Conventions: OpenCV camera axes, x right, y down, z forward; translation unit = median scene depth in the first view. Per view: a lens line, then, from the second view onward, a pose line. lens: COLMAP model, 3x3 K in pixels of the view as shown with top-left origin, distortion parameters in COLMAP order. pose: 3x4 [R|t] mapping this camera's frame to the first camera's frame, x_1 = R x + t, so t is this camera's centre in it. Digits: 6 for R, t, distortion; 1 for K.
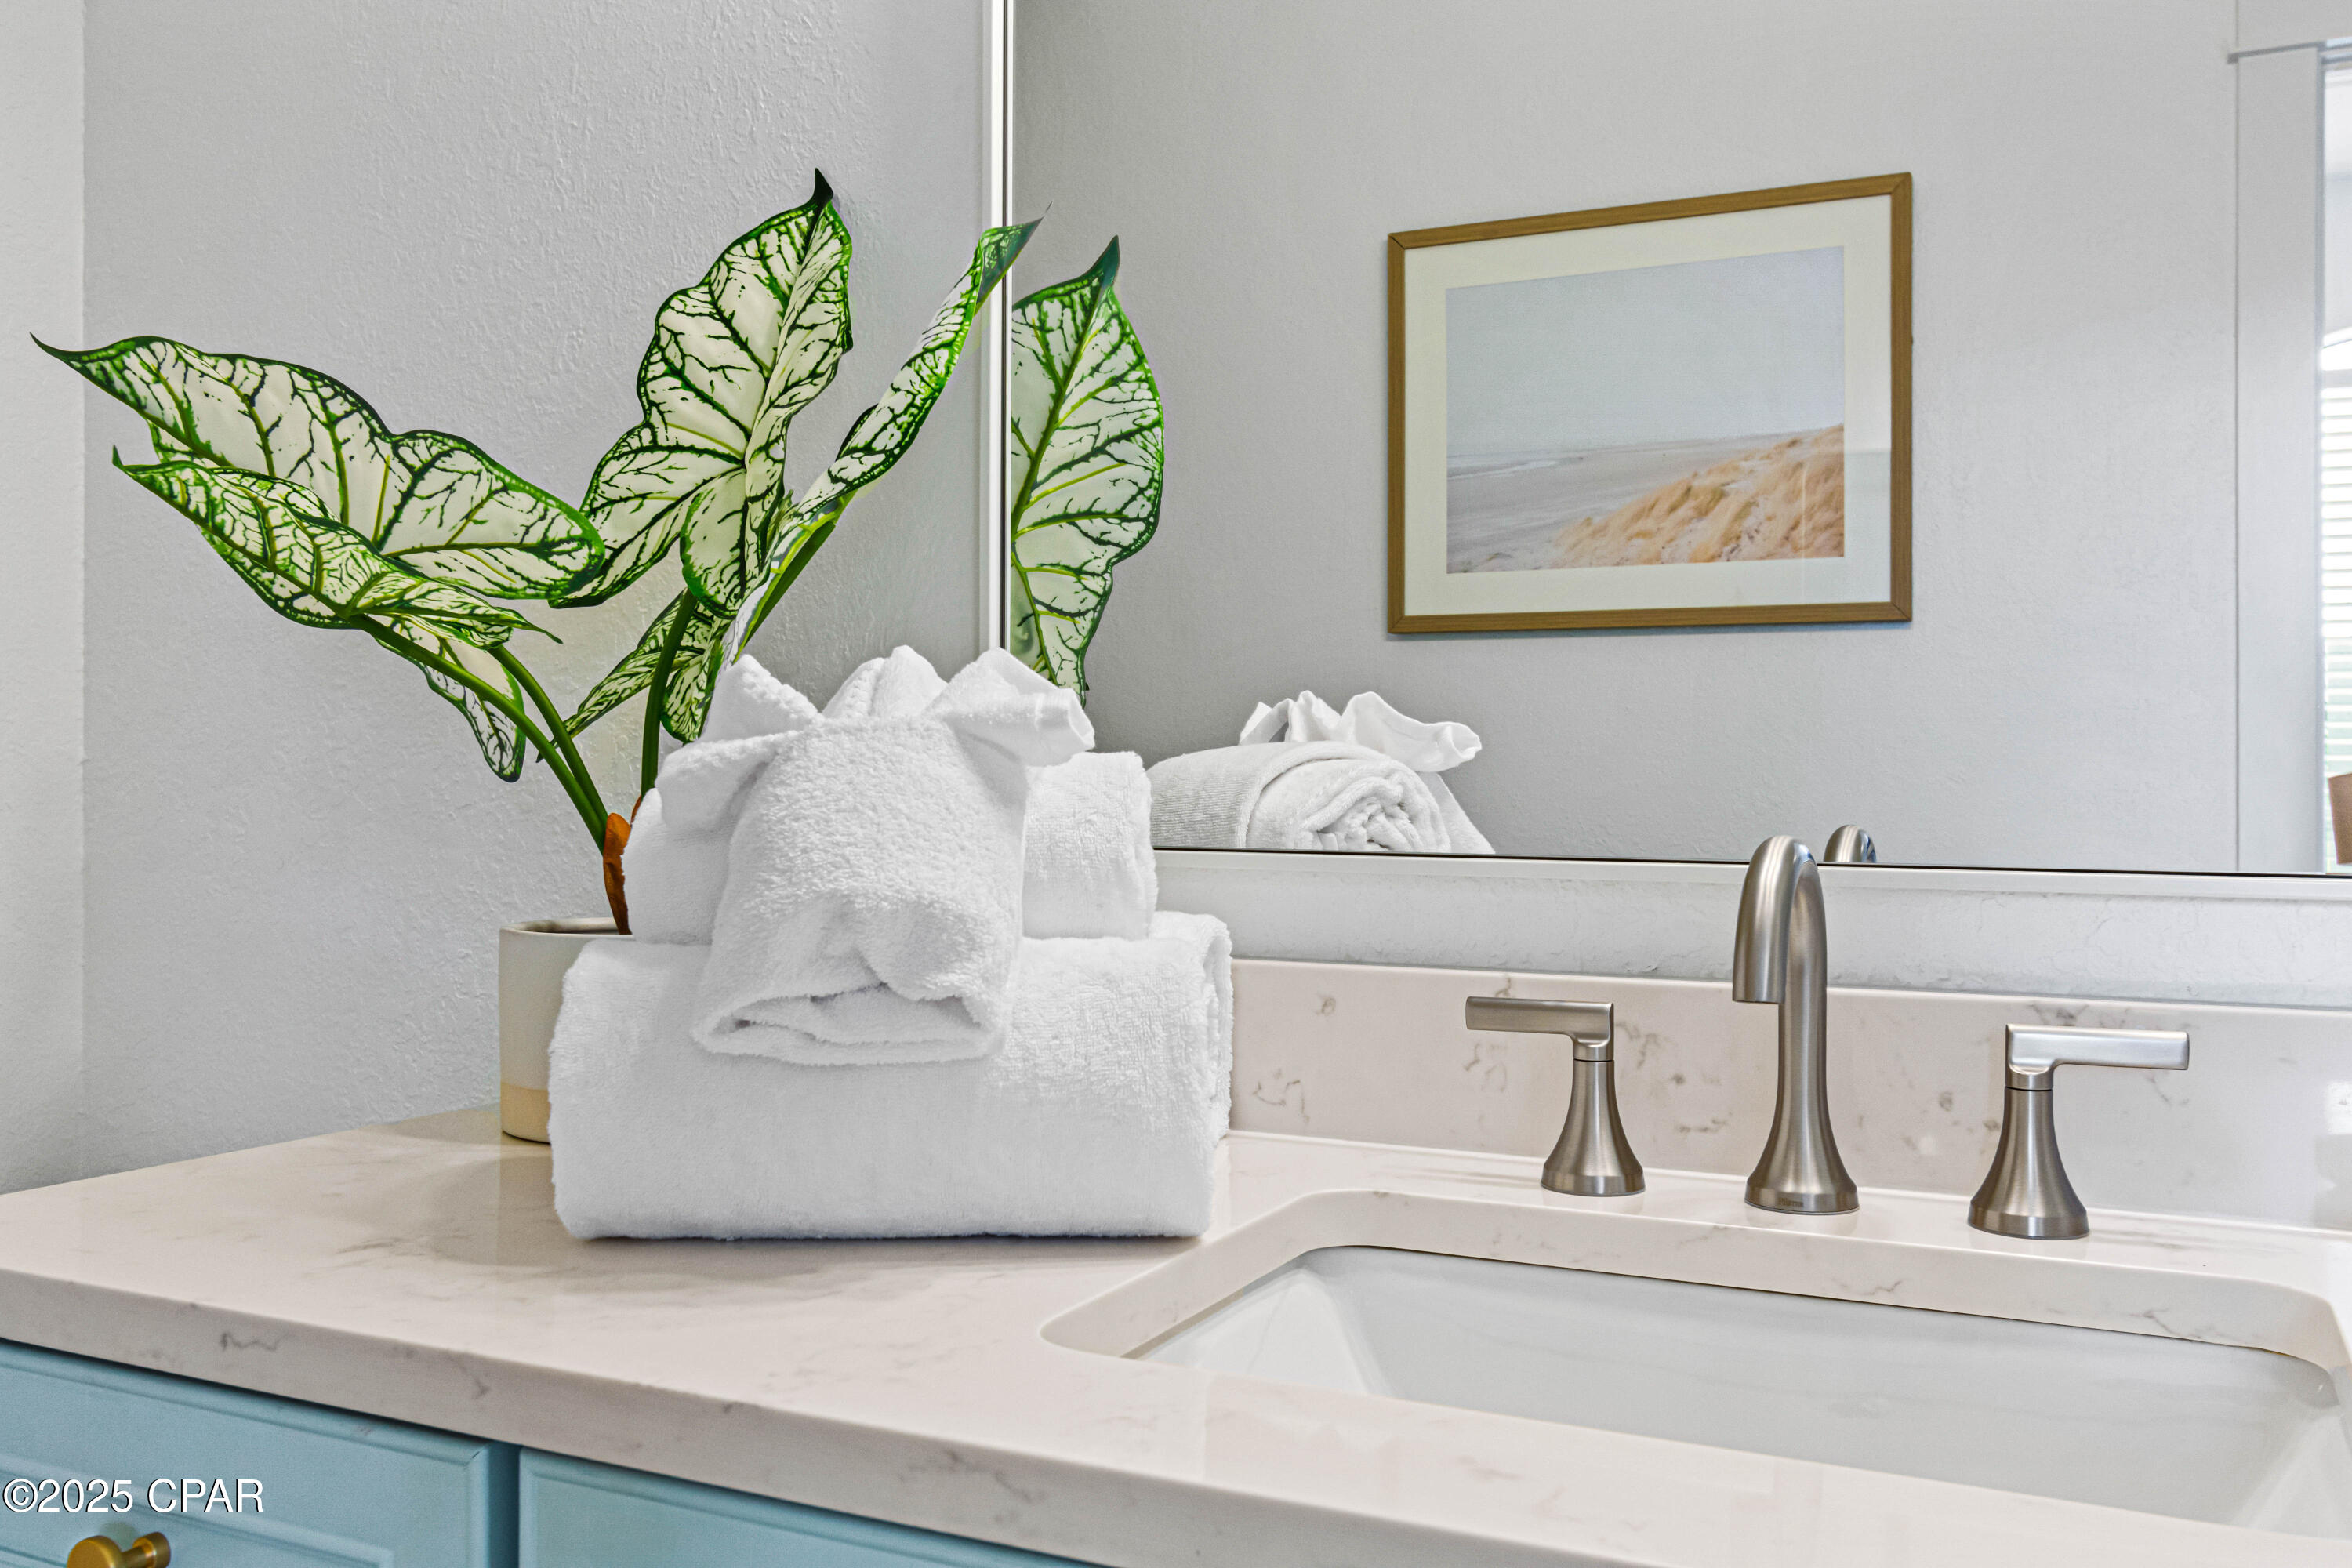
lens RADIAL K [[1982.9, 0, 1176.4], [0, 1982.9, 754.0], [0, 0, 1]] dist [0.077628, -0.169158]
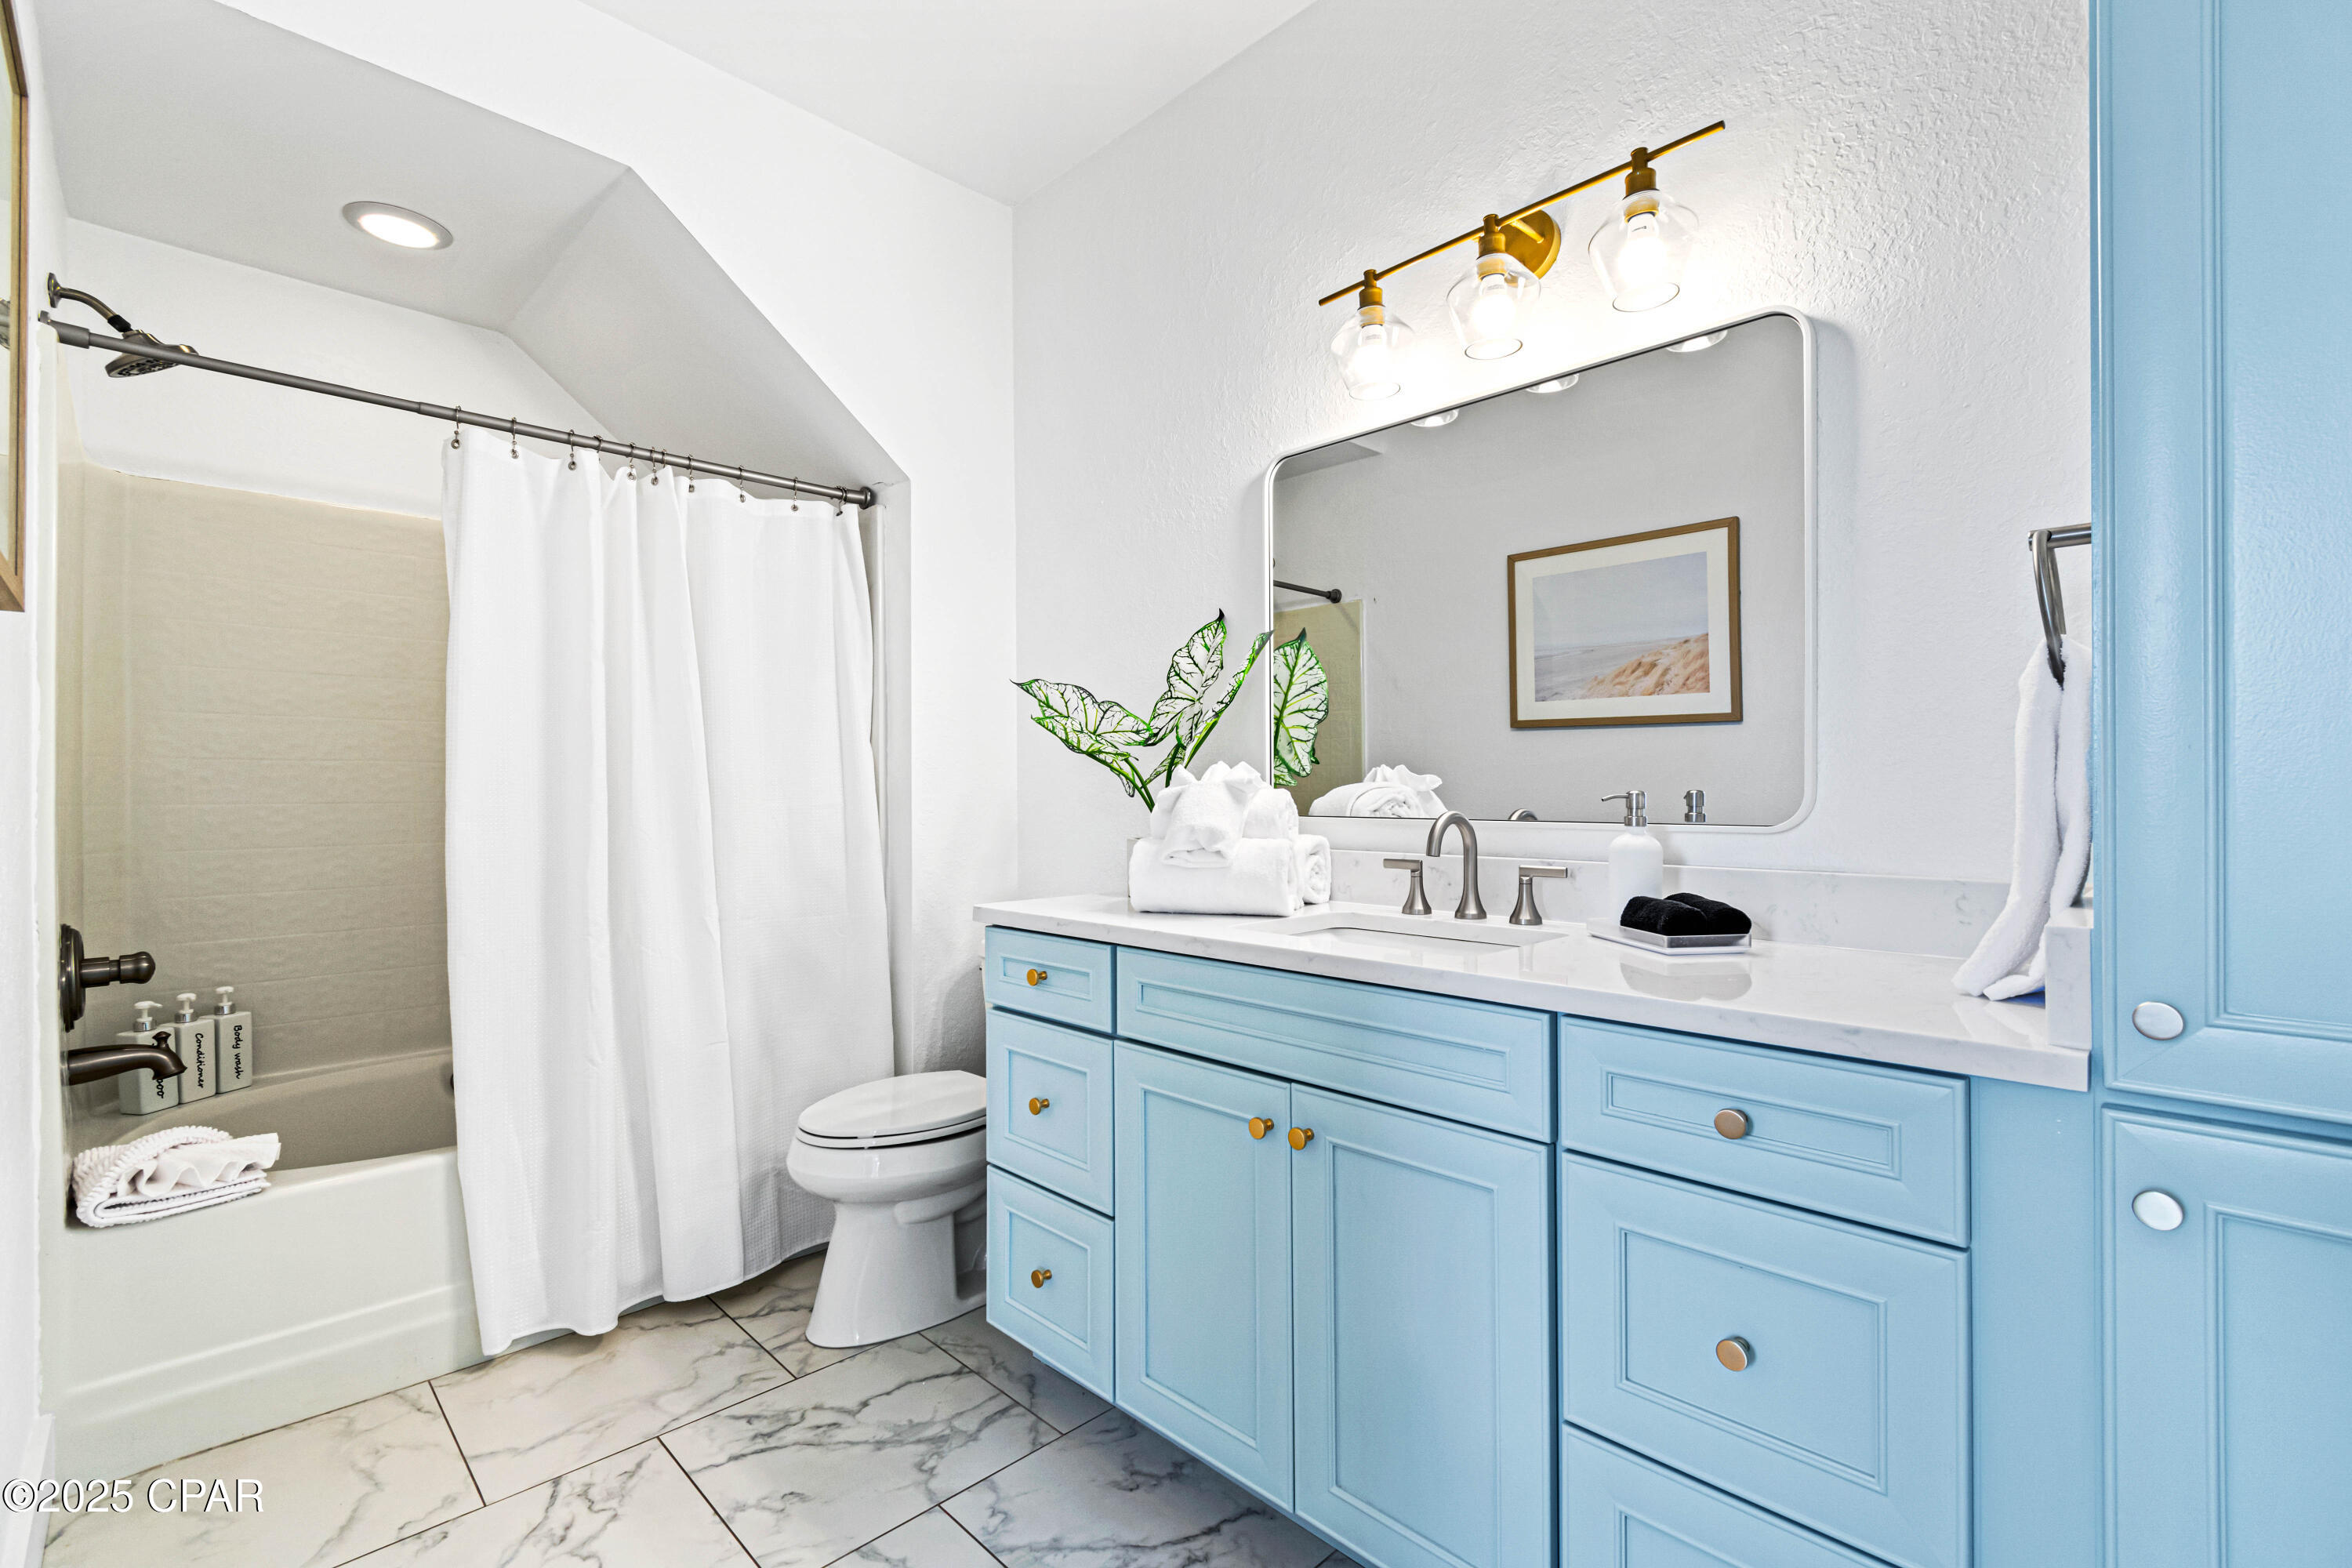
lens RADIAL K [[1034.5, 0, 1176.0], [0, 1034.5, 784.0], [0, 0, 1]] dist [0.000071, -0.000004]
pose [[0.944438, -0.010133, -0.328532, 0.338668], [0.012722, 0.999903, 0.005734, -0.018648], [0.328442, -0.009595, 0.944475, -0.692402]]
